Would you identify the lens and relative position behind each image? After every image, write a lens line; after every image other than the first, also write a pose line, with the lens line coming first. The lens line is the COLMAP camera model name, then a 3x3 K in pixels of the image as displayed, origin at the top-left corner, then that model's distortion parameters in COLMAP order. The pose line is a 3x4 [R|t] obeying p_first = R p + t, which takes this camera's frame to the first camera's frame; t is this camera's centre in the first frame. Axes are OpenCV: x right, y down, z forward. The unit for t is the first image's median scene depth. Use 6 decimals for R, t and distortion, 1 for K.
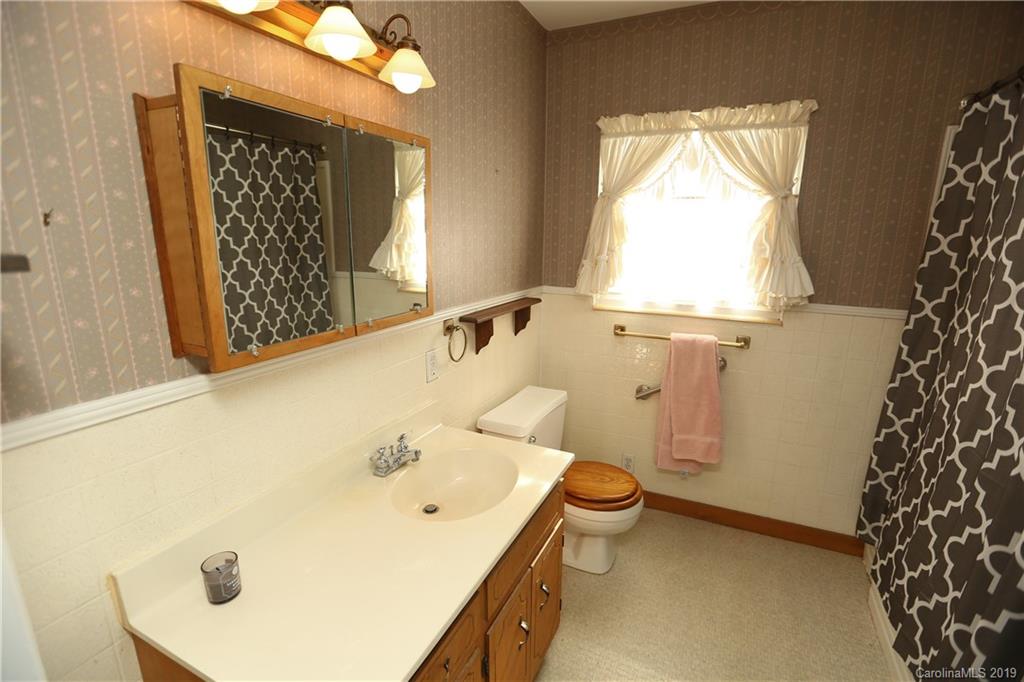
lens RADIAL K [[468.0, 0, 517.1], [0, 468.0, 338.5], [0, 0, 1]] dist [-0.051106, 0.018145]
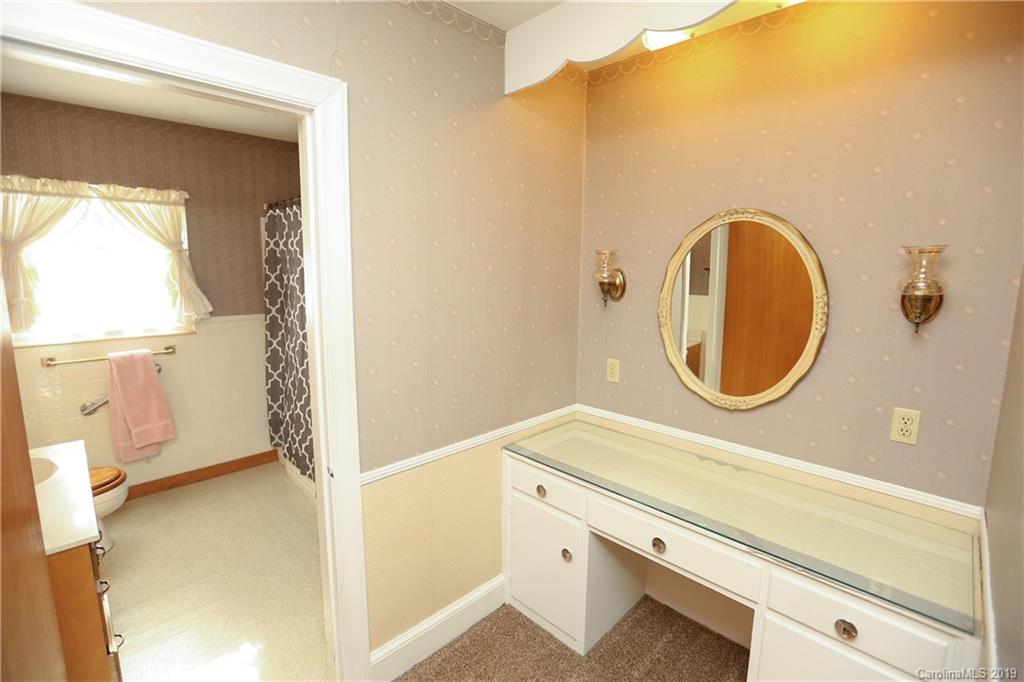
lens RADIAL K [[468.0, 0, 517.1], [0, 468.0, 338.5], [0, 0, 1]] dist [-0.051106, 0.018145]
pose [[0.345609, -0.152962, 0.925828, -0.481242], [0.196800, 0.976498, 0.087868, 0.066440], [-0.917510, 0.151835, 0.367590, -0.548787]]
